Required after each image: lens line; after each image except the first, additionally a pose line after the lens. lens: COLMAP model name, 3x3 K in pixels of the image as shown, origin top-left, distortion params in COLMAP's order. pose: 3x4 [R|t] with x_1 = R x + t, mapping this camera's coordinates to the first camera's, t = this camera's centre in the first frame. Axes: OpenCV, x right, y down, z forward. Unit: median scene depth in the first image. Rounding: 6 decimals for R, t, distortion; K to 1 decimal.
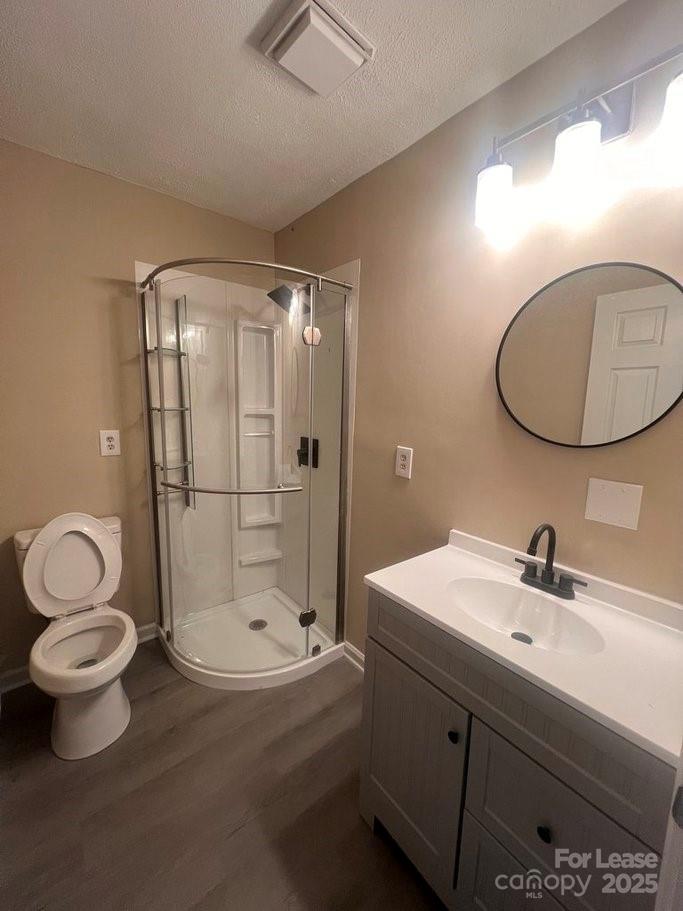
lens RADIAL K [[361.1, 0, 341.3], [0, 361.1, 453.1], [0, 0, 1]] dist [0.000389, 0.001049]
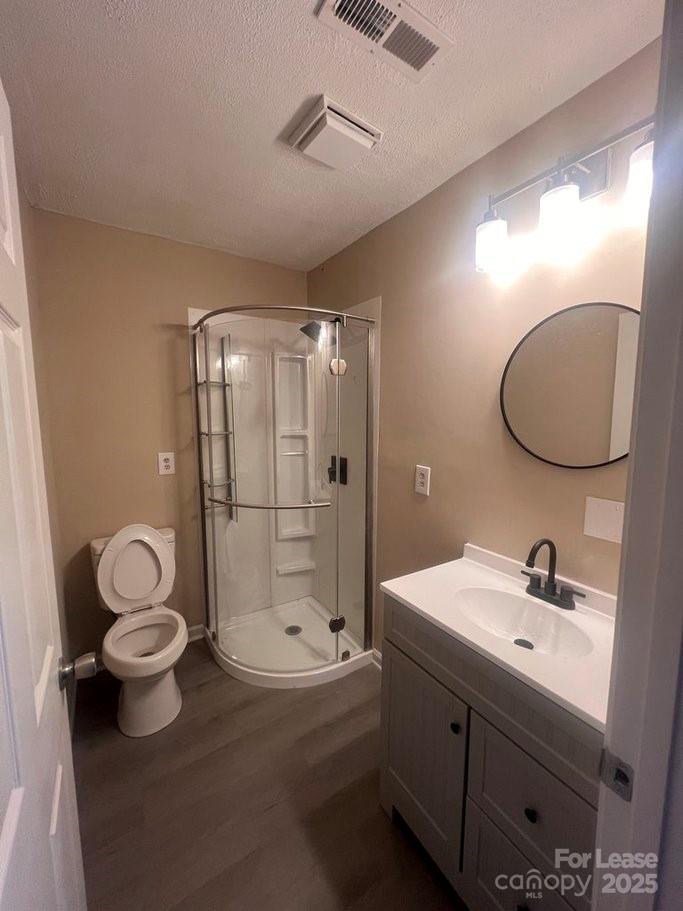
lens RADIAL K [[361.1, 0, 340.7], [0, 361.1, 453.0], [0, 0, 1]] dist [0.000389, 0.001049]
pose [[0.993774, -0.011769, -0.110793, 0.049695], [0.007654, 0.999268, -0.037488, -0.016408], [0.111153, 0.036406, 0.993136, -0.102597]]
